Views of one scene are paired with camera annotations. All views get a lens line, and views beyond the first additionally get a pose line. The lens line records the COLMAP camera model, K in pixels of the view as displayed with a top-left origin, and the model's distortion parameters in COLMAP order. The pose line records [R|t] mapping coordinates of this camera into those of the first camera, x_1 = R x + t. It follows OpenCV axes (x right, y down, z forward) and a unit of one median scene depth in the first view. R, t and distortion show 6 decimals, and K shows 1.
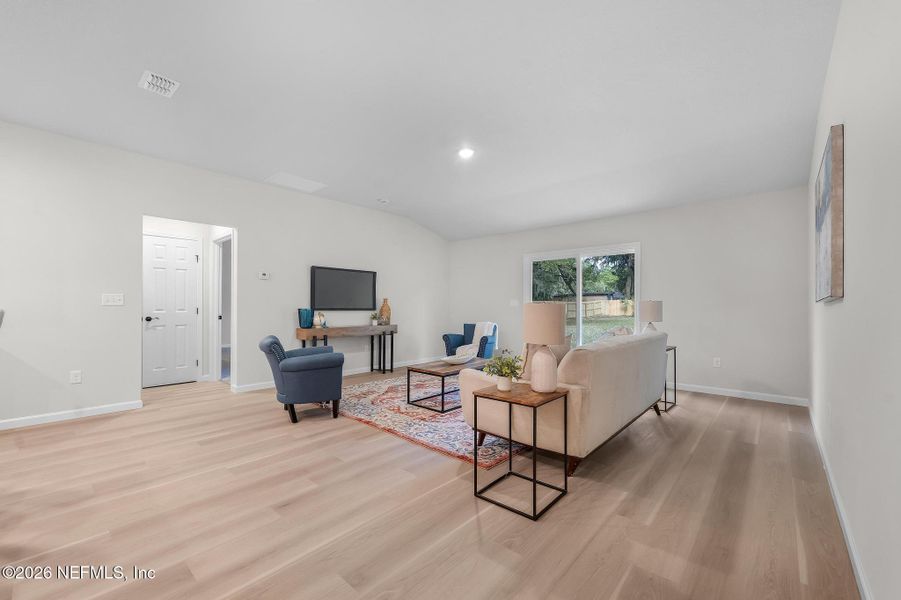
lens RADIAL K [[367.8, 0, 450.0], [0, 367.8, 304.0], [0, 0, 1]] dist [-0.000011, 0.000100]
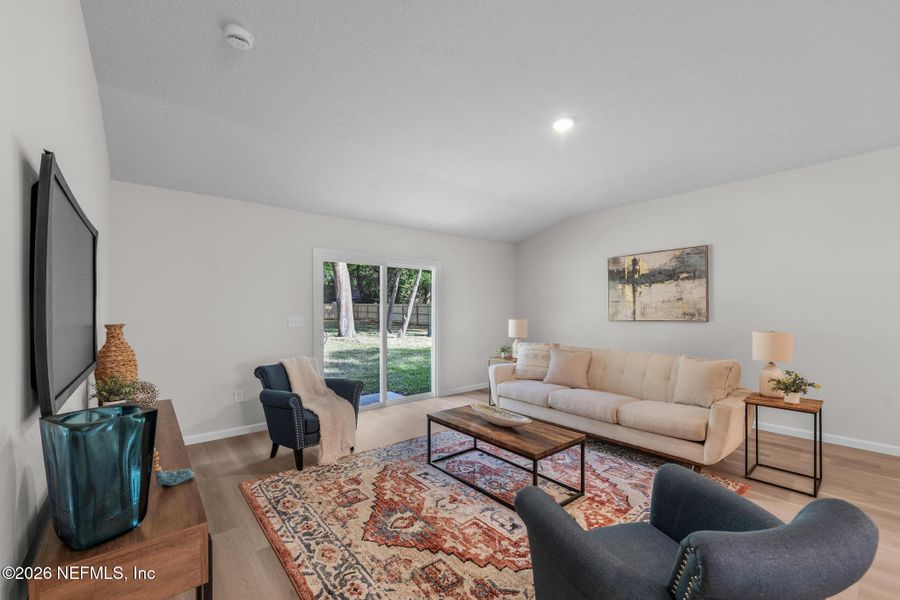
lens RADIAL K [[371.1, 0, 451.0], [0, 371.1, 312.3], [0, 0, 1]] dist [-0.000322, 0.000086]
pose [[0.141917, -0.008599, 0.989841, -0.699615], [-0.003288, 0.999953, 0.009158, -0.044521], [-0.989873, -0.004554, 0.141882, 1.090805]]
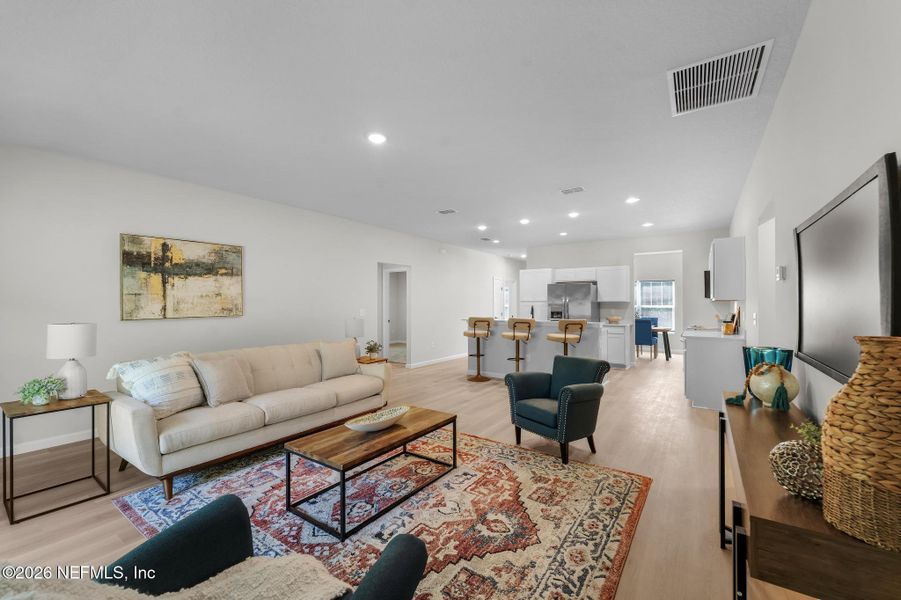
lens RADIAL K [[365.8, 0, 447.8], [0, 365.8, 304.5], [0, 0, 1]] dist [-0.000934, -0.000187]
pose [[-0.992105, -0.001051, -0.125406, -0.011776], [-0.000356, 0.999984, -0.005568, -0.040418], [0.125410, -0.005480, -0.992090, 1.769637]]
